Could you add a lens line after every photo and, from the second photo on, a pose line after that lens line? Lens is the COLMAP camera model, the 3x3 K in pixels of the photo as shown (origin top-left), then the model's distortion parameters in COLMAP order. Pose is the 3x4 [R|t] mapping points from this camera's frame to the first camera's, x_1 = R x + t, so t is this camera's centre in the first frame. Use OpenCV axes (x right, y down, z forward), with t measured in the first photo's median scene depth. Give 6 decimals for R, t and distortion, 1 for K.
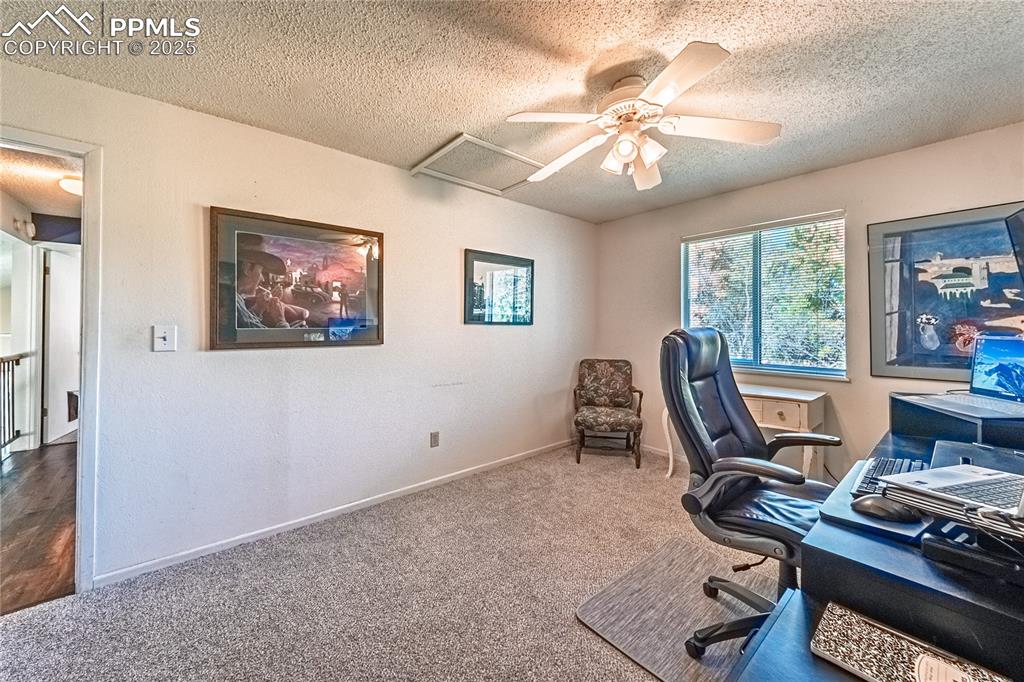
lens RADIAL K [[381.6, 0, 513.7], [0, 381.6, 323.4], [0, 0, 1]] dist [0.000192, 0.000020]
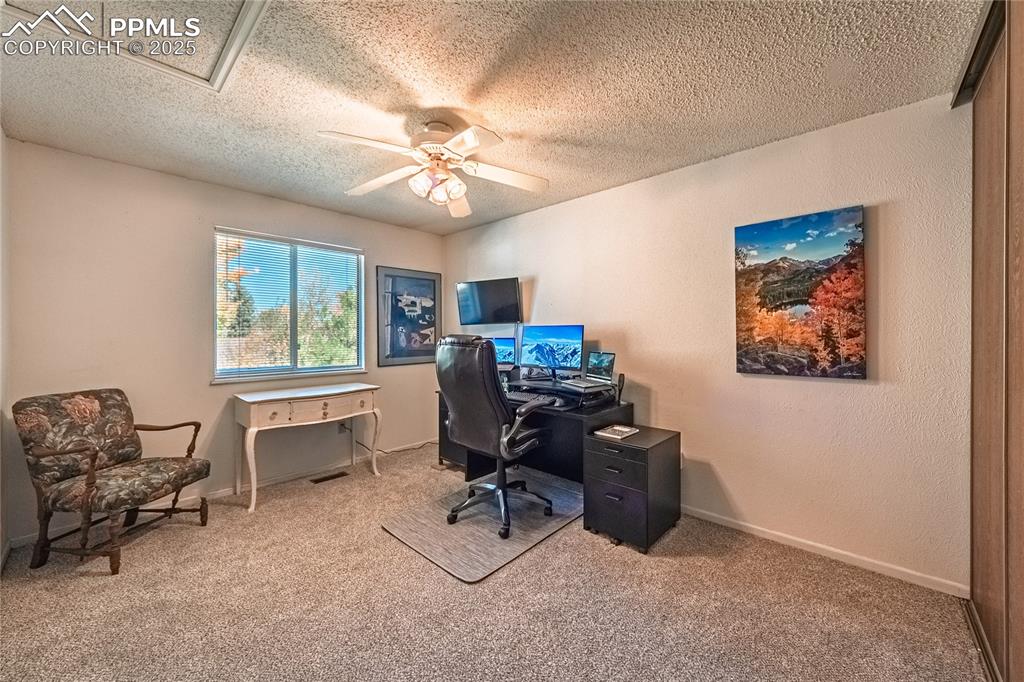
lens RADIAL K [[389.0, 0, 514.2], [0, 389.0, 335.7], [0, 0, 1]] dist [-0.000042, -0.000016]
pose [[-0.117976, -0.007783, 0.992986, -0.716114], [-0.006965, 0.999951, 0.007011, 0.001478], [-0.992992, -0.006089, -0.118025, 0.713182]]
